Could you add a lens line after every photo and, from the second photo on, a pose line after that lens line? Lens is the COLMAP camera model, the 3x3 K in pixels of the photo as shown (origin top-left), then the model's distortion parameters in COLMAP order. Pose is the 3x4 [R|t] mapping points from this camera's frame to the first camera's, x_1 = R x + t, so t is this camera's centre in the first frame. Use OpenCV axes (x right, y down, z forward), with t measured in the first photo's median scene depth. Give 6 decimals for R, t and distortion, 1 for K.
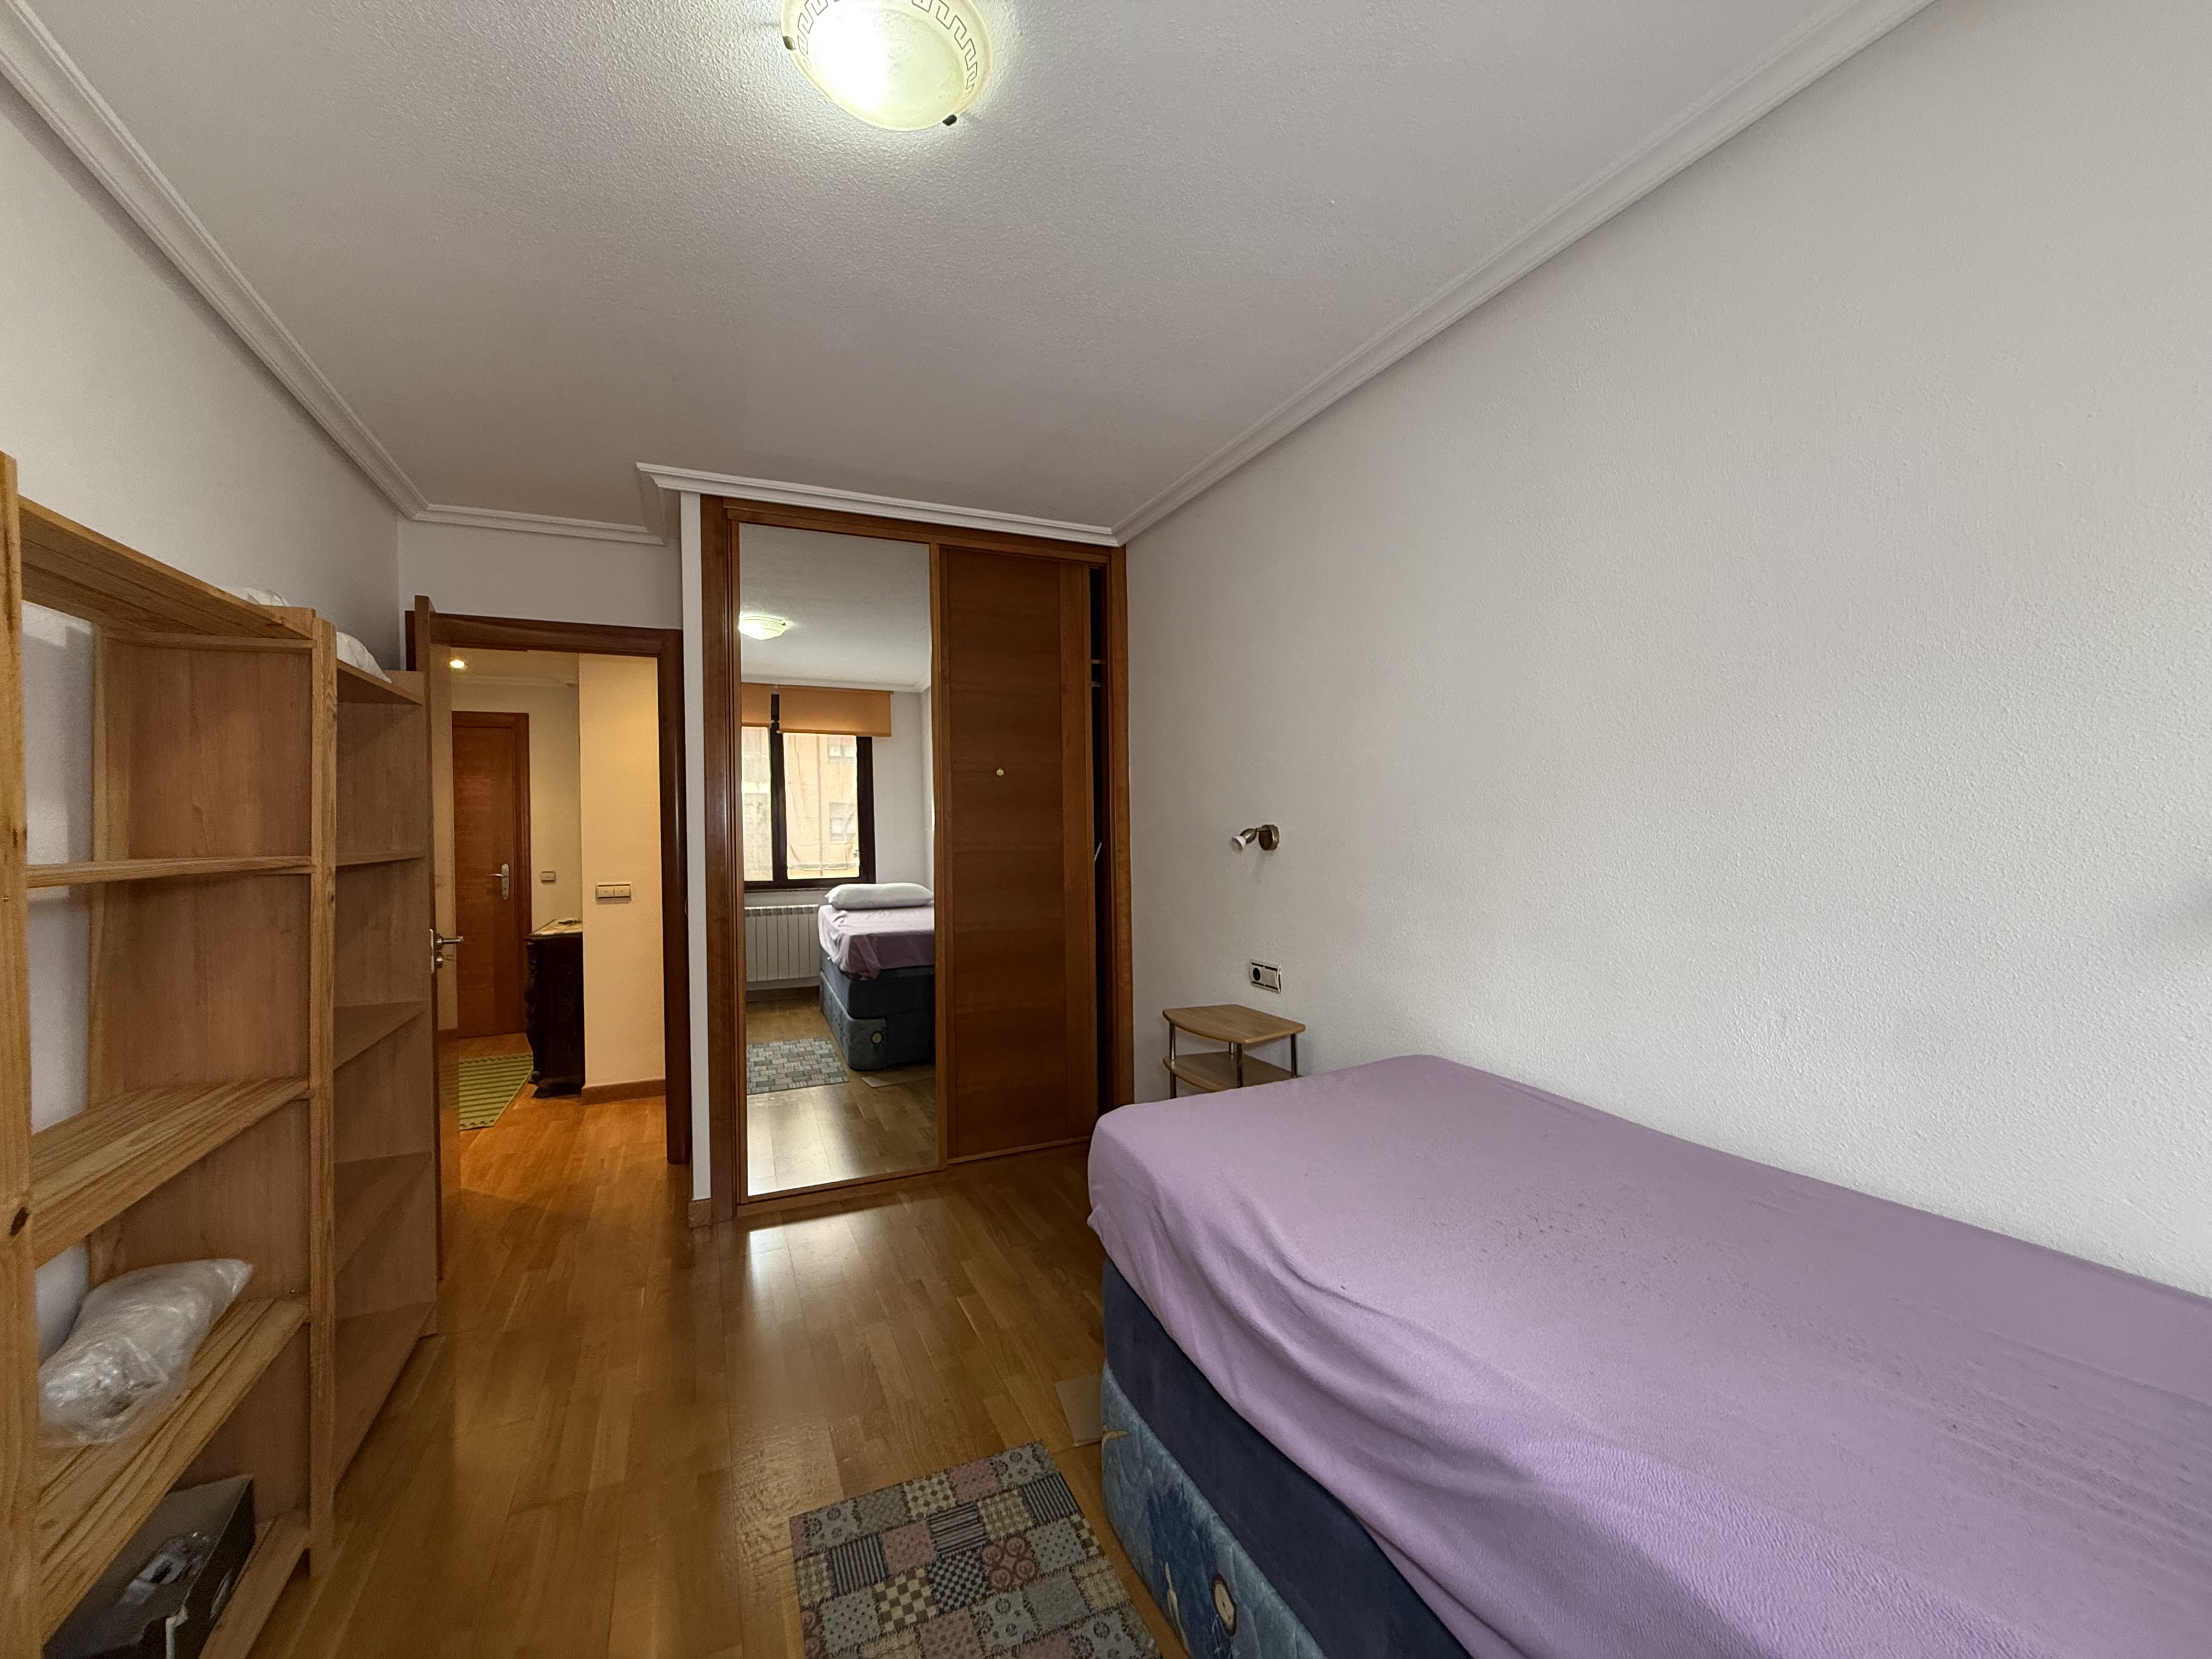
lens RADIAL K [[873.9, 0, 1104.2], [0, 873.9, 823.1], [0, 0, 1]] dist [0.000310, -0.000130]
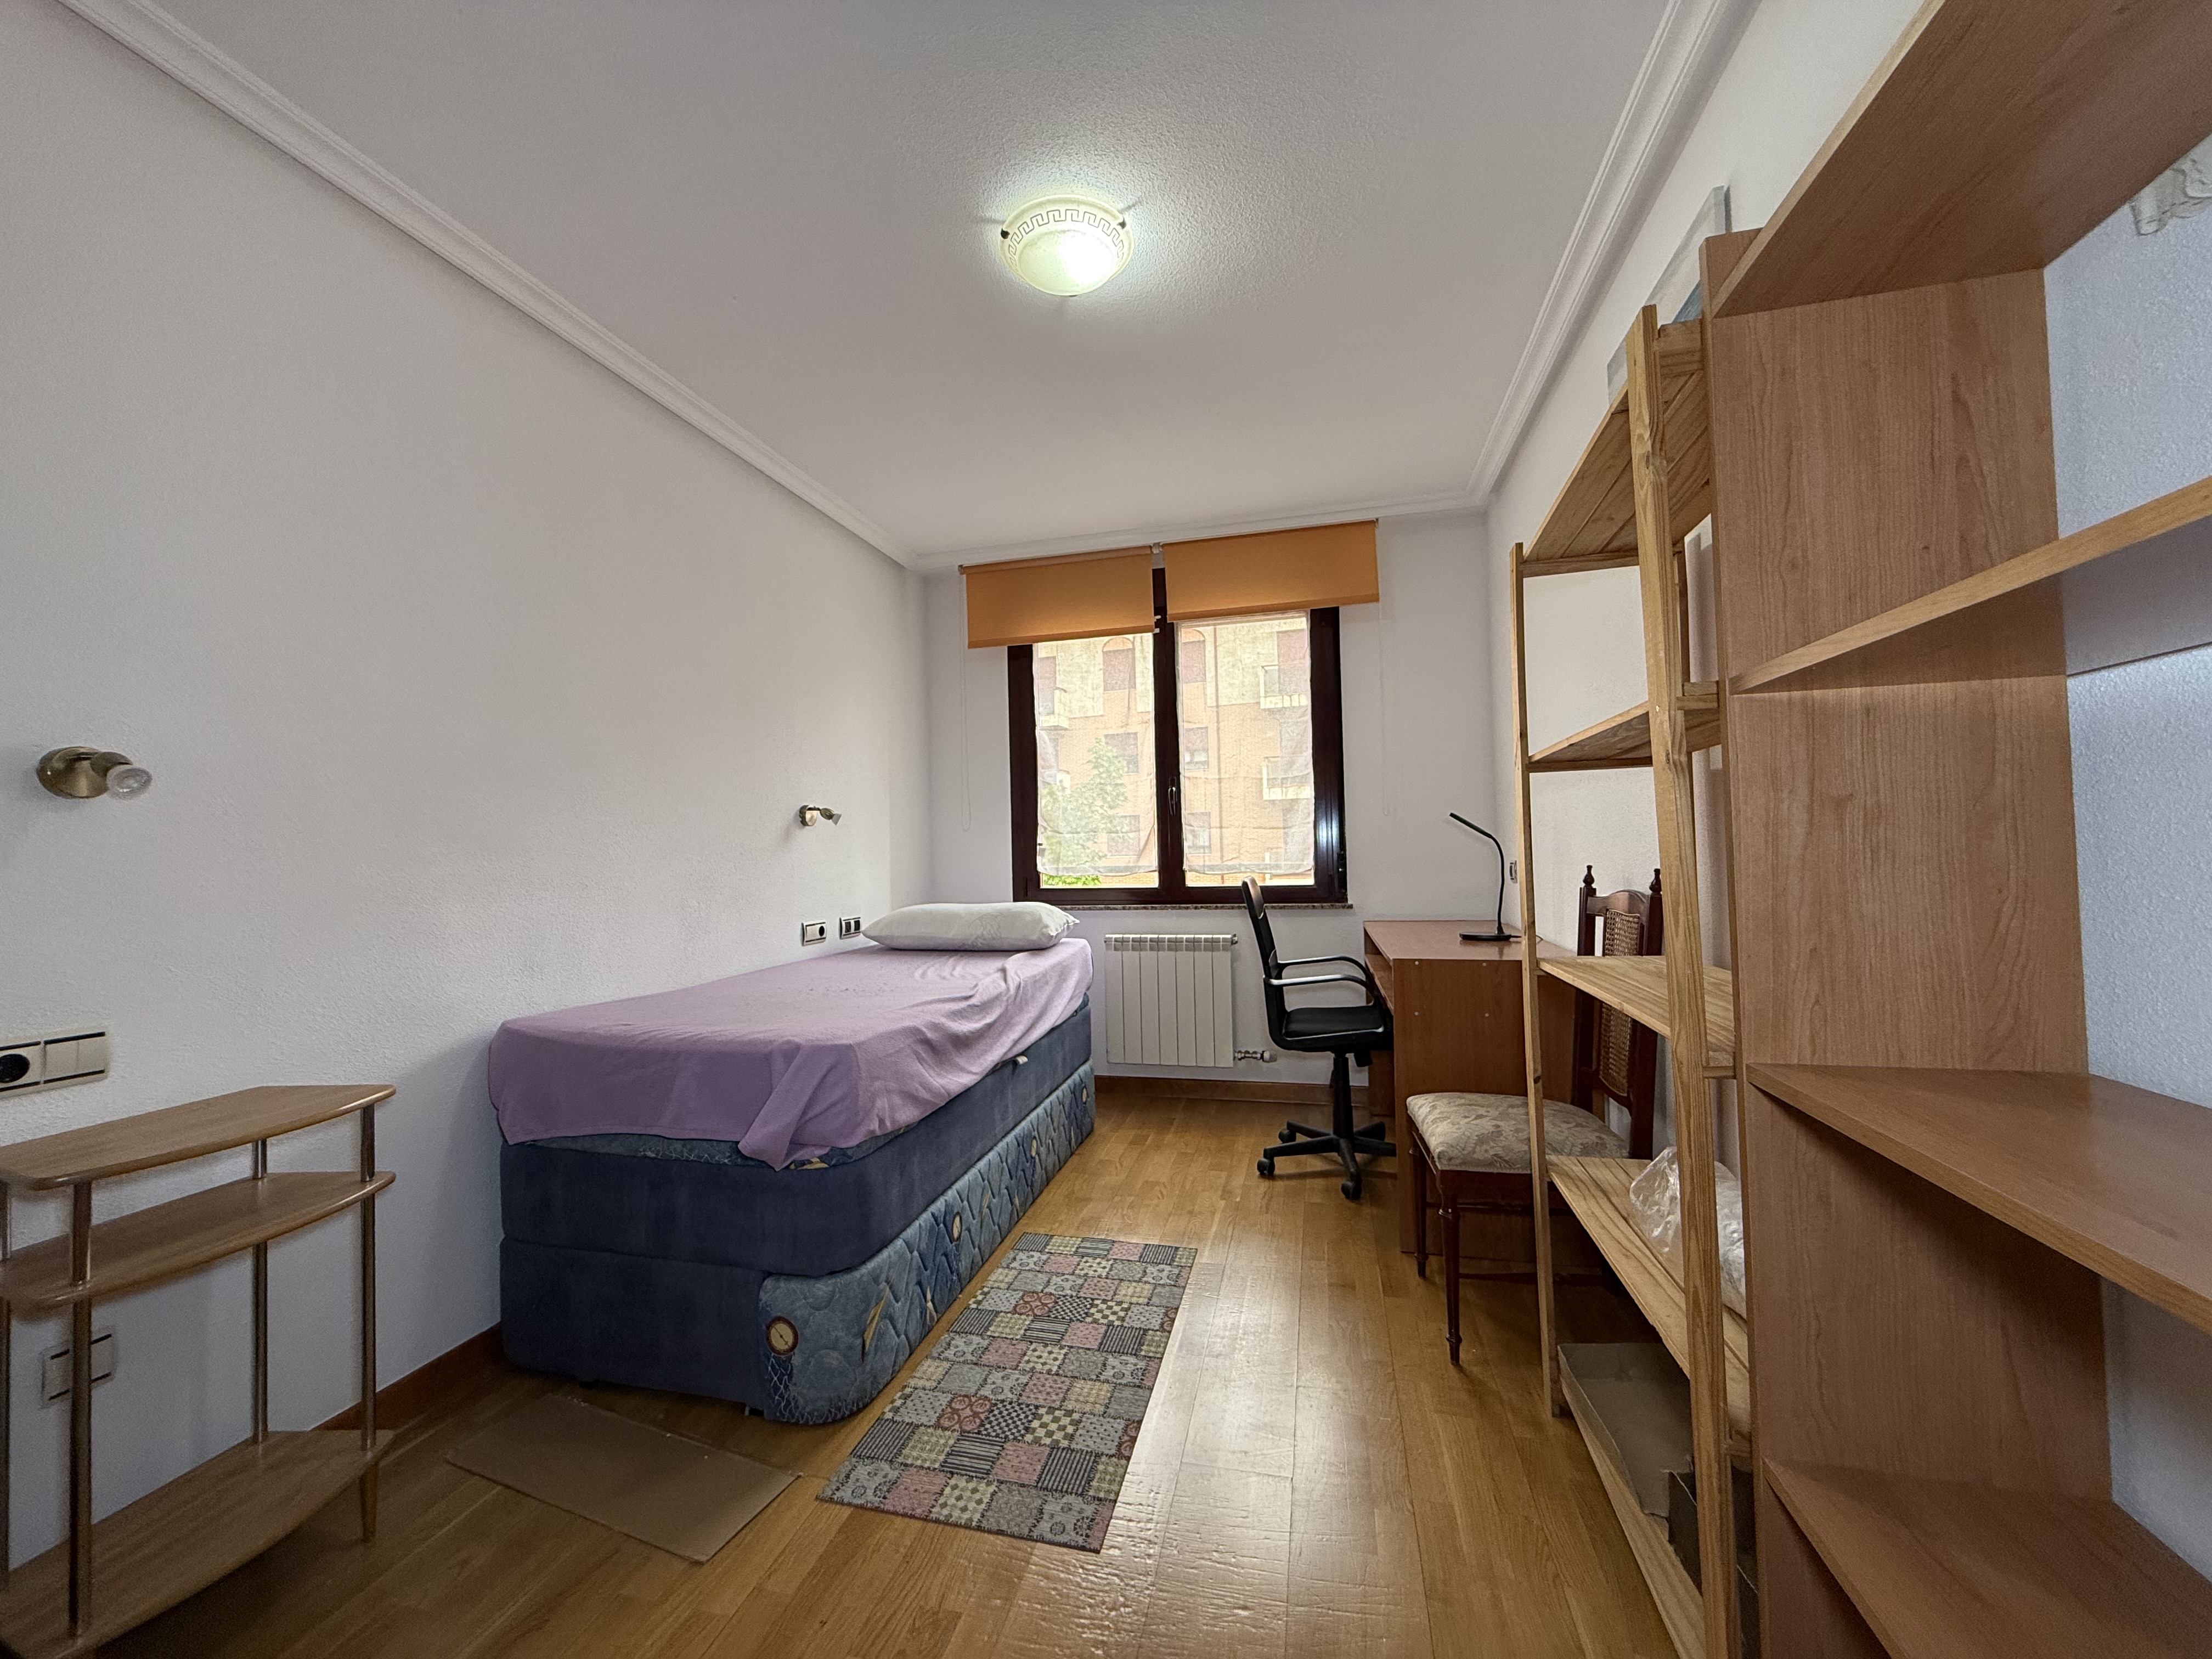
lens RADIAL K [[873.9, 0, 1103.3], [0, 873.9, 828.0], [0, 0, 1]] dist [0.000310, -0.000130]
pose [[-0.776437, 0.050523, 0.628167, -1.003704], [0.034248, 0.998691, -0.037992, 0.155204], [-0.629264, -0.007985, -0.777150, 1.801260]]
